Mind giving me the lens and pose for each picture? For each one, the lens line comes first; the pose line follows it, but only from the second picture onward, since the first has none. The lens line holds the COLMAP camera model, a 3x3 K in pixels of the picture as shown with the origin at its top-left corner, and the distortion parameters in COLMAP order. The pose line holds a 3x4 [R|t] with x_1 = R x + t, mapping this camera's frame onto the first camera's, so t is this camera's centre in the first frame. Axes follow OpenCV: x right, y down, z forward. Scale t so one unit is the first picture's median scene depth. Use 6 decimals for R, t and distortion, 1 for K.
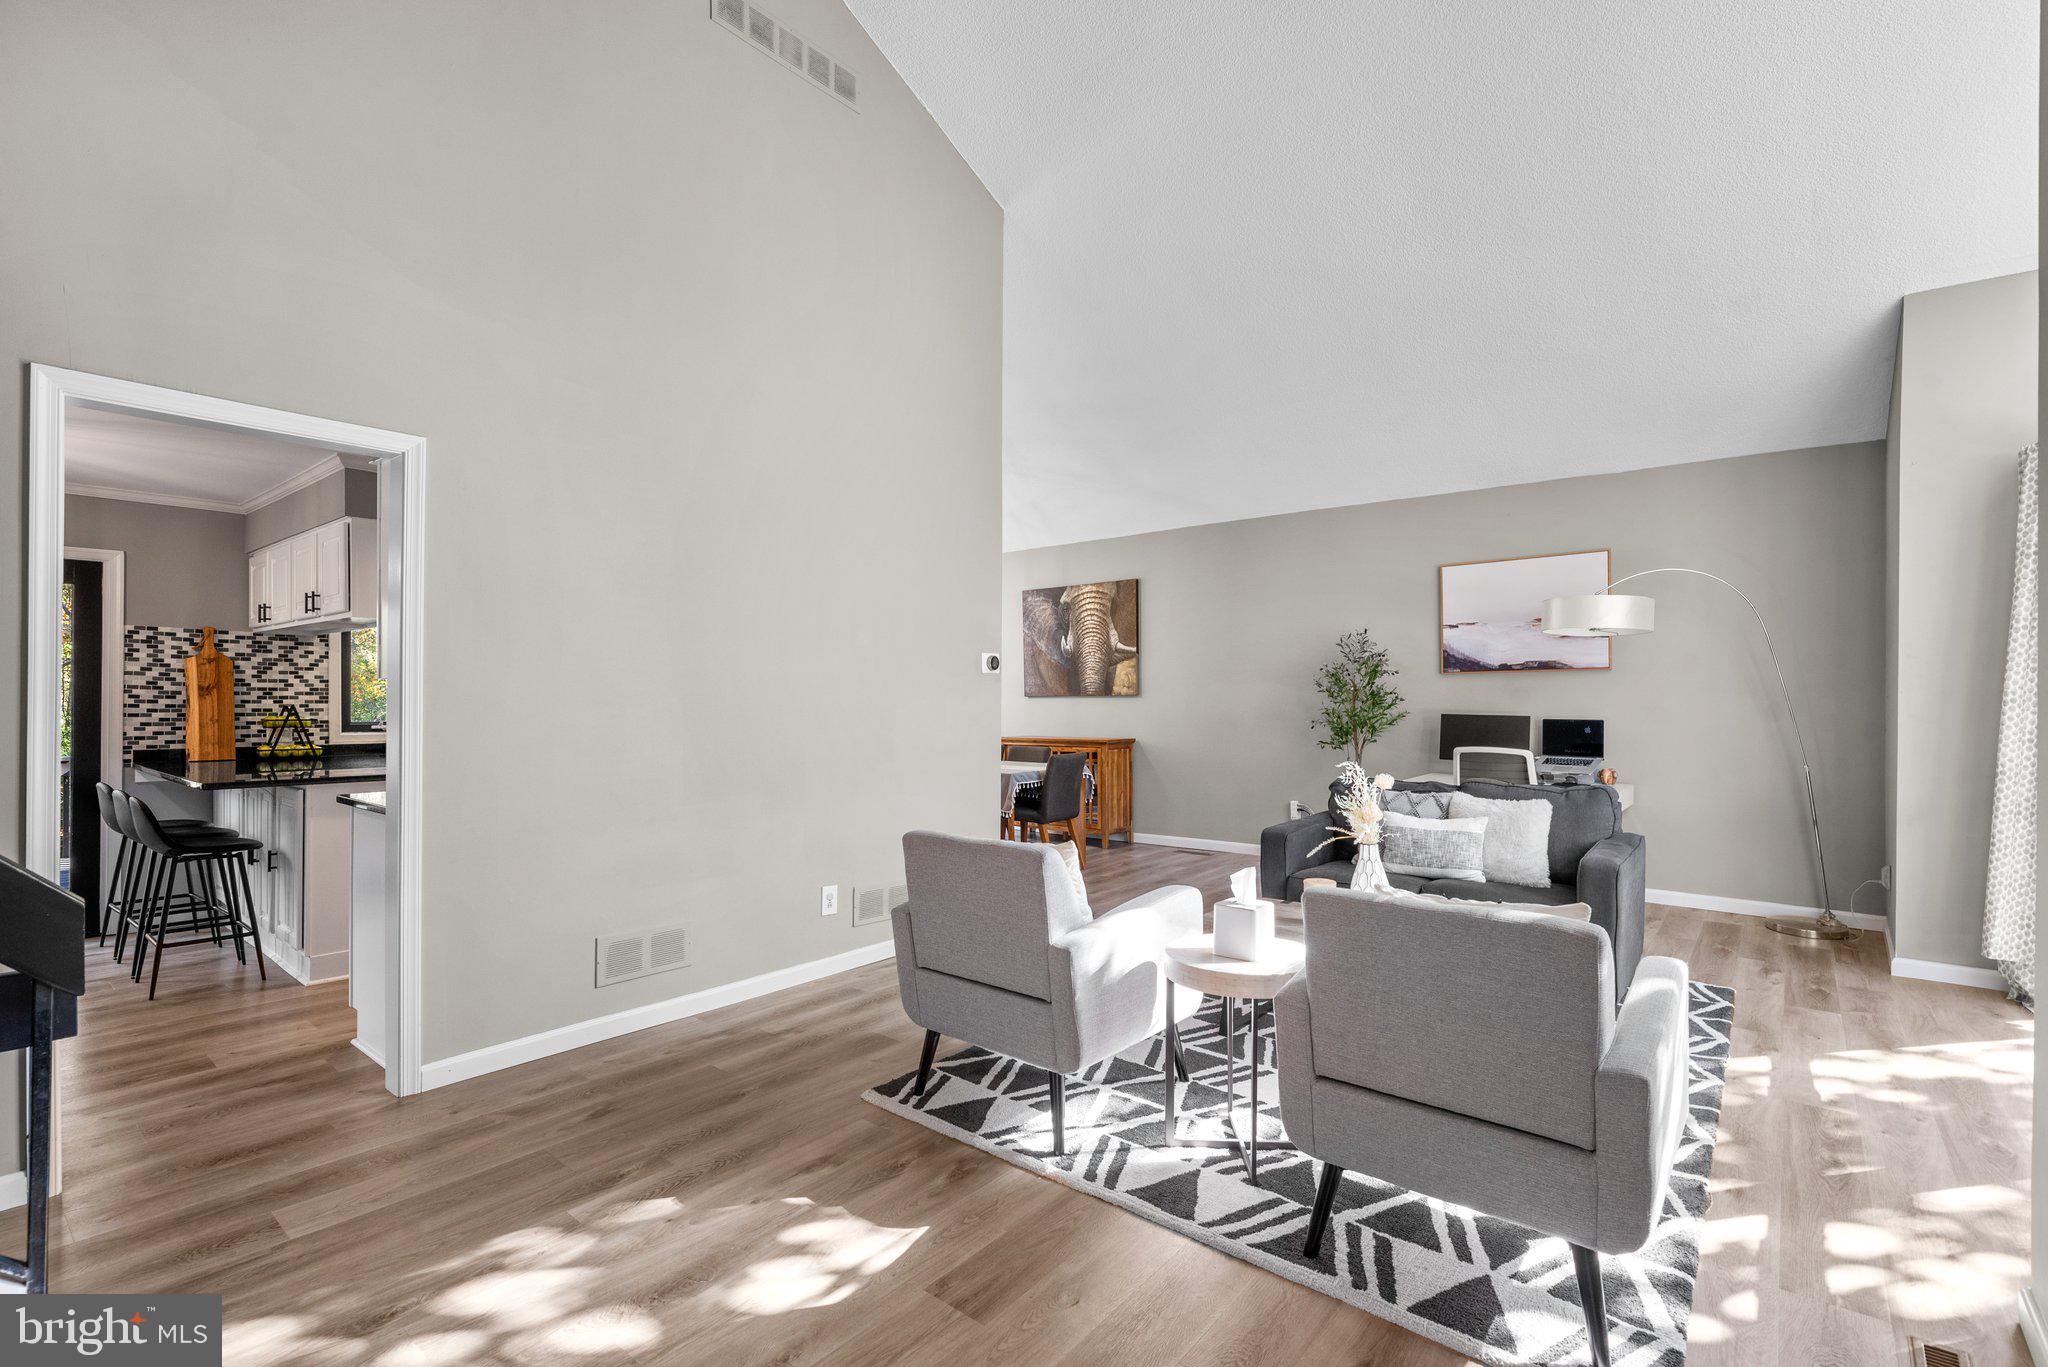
lens RADIAL K [[915.0, 0, 1013.2], [0, 915.0, 695.0], [0, 0, 1]] dist [-0.000617, 0.000031]
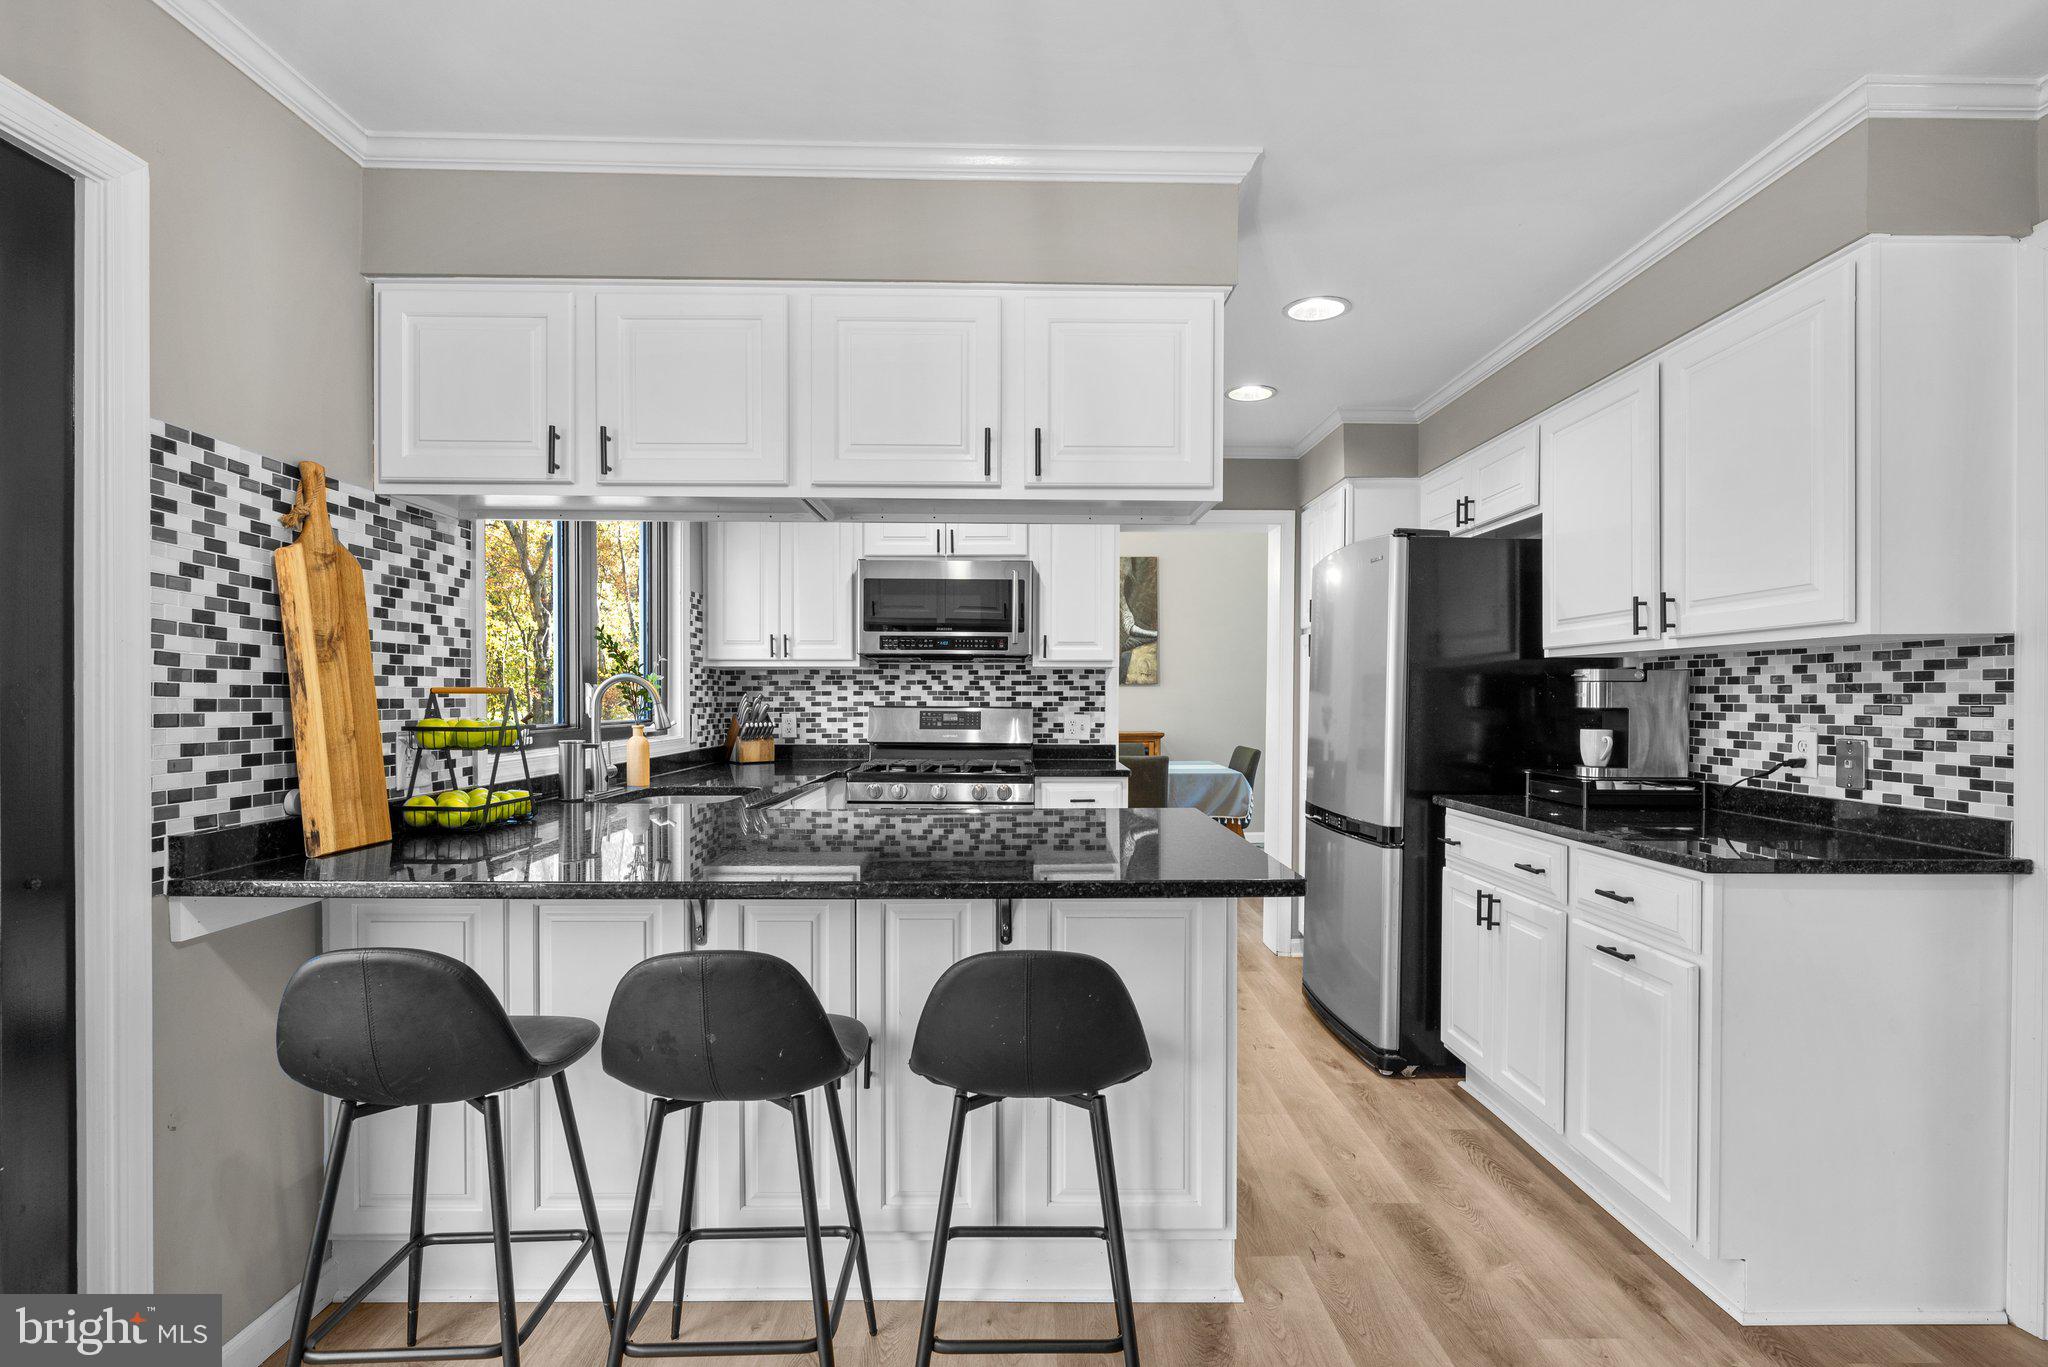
lens RADIAL K [[948.9, 0, 1018.8], [0, 948.9, 699.1], [0, 0, 1]] dist [0.001676, -0.000830]
pose [[0.768279, -0.004044, 0.640102, -0.873617], [-0.002659, 0.999951, 0.009509, 0.010344], [-0.640110, -0.009008, 0.768231, 0.535301]]
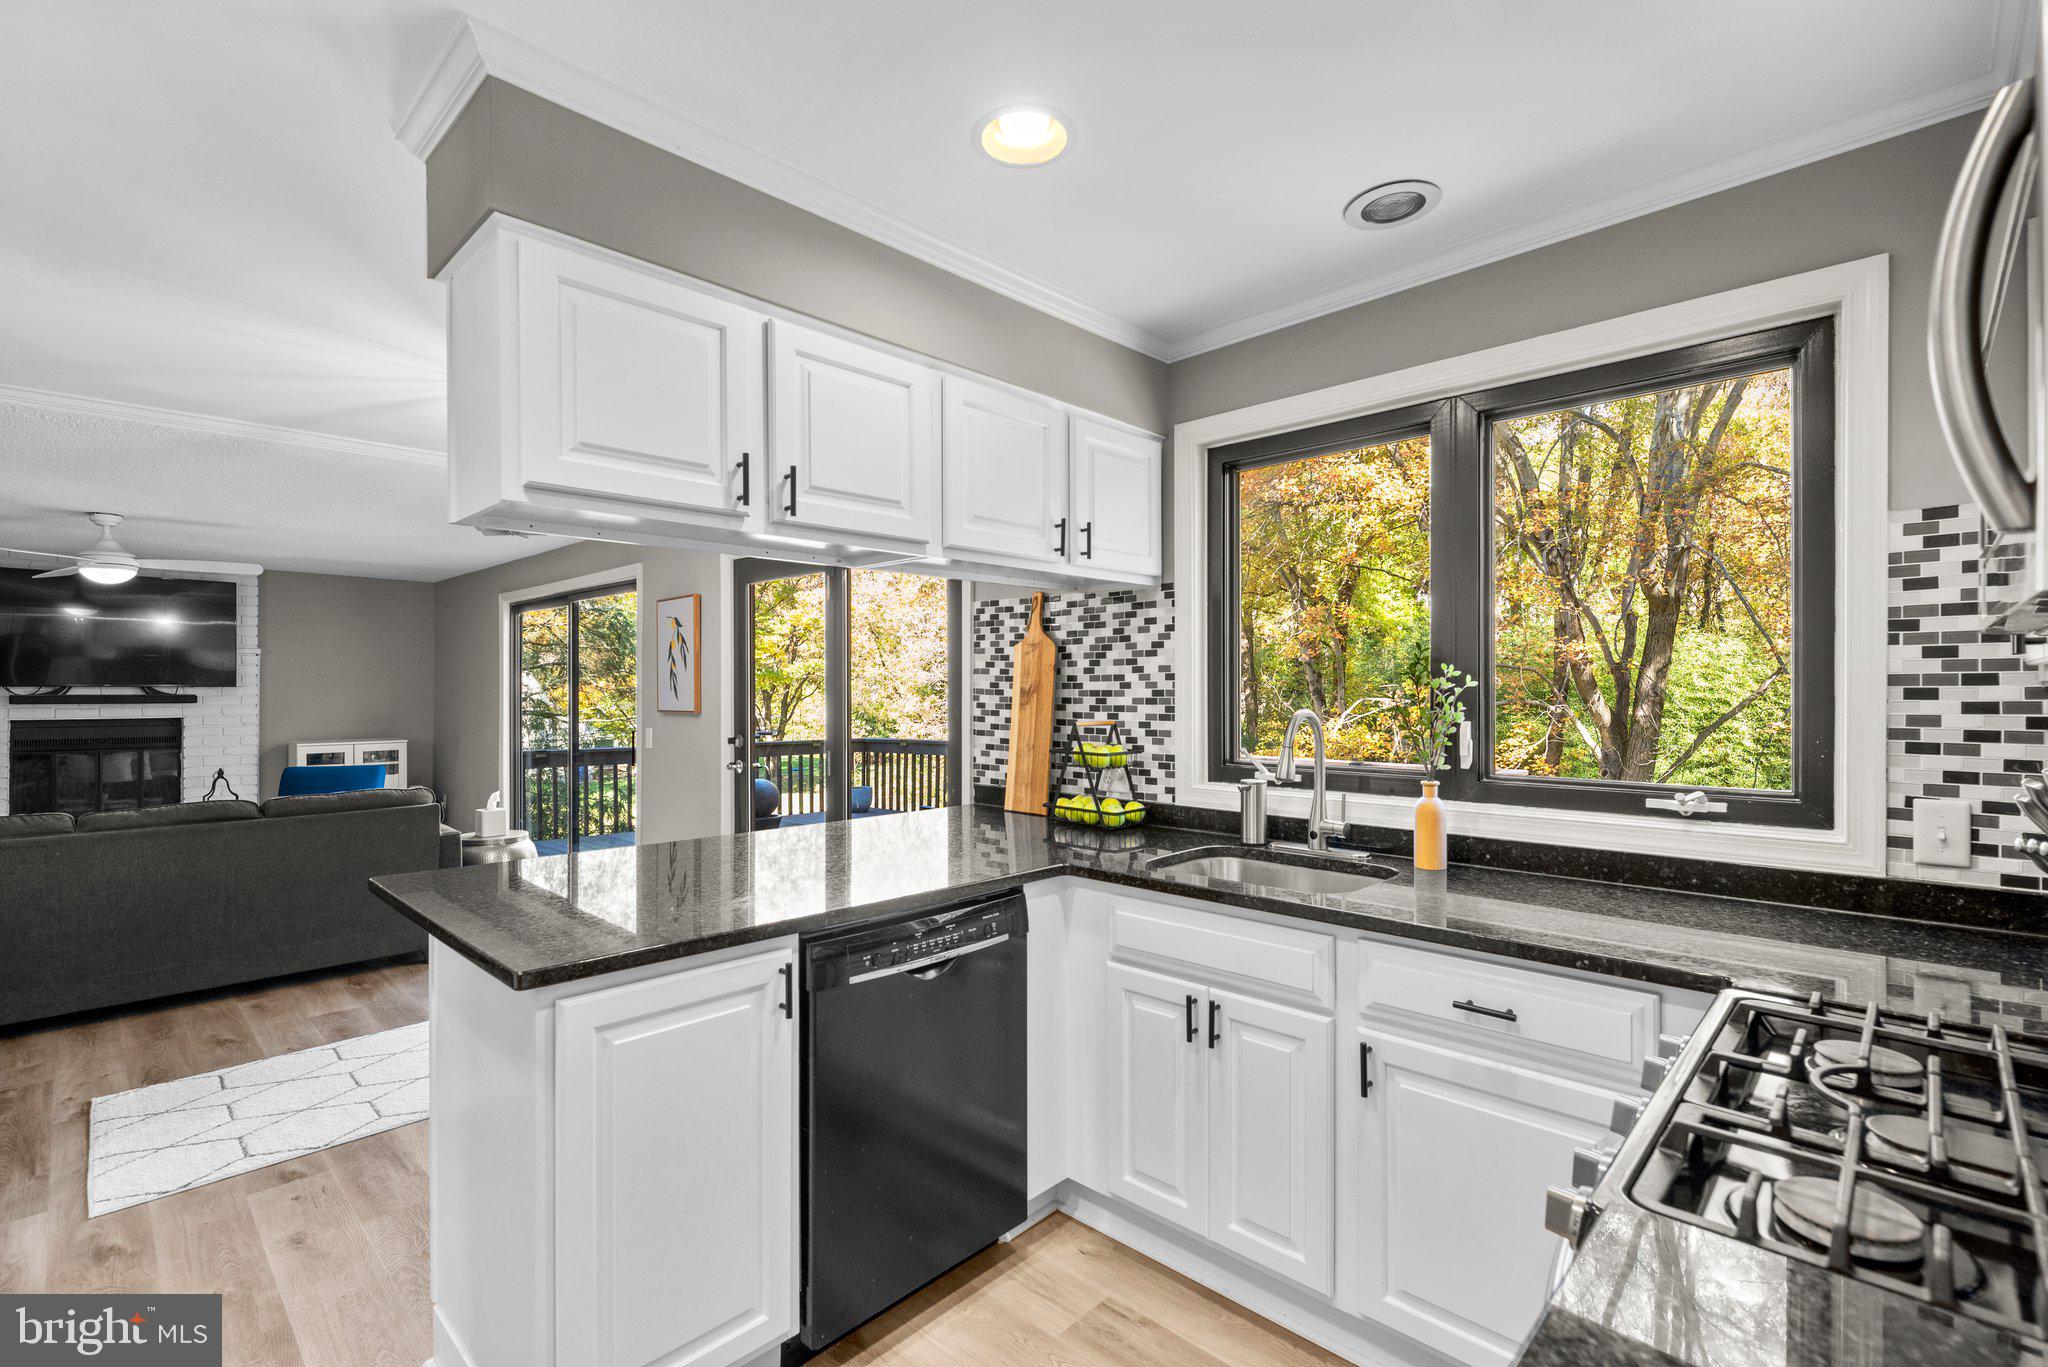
lens RADIAL K [[915.0, 0, 1032.0], [0, 915.0, 693.0], [0, 0, 1]] dist [-0.000617, 0.000031]
pose [[-0.068844, 0.000667, -0.997627, -0.260991], [0.006655, 0.999978, 0.000209, -0.007005], [0.997605, -0.006625, -0.068847, 1.001763]]
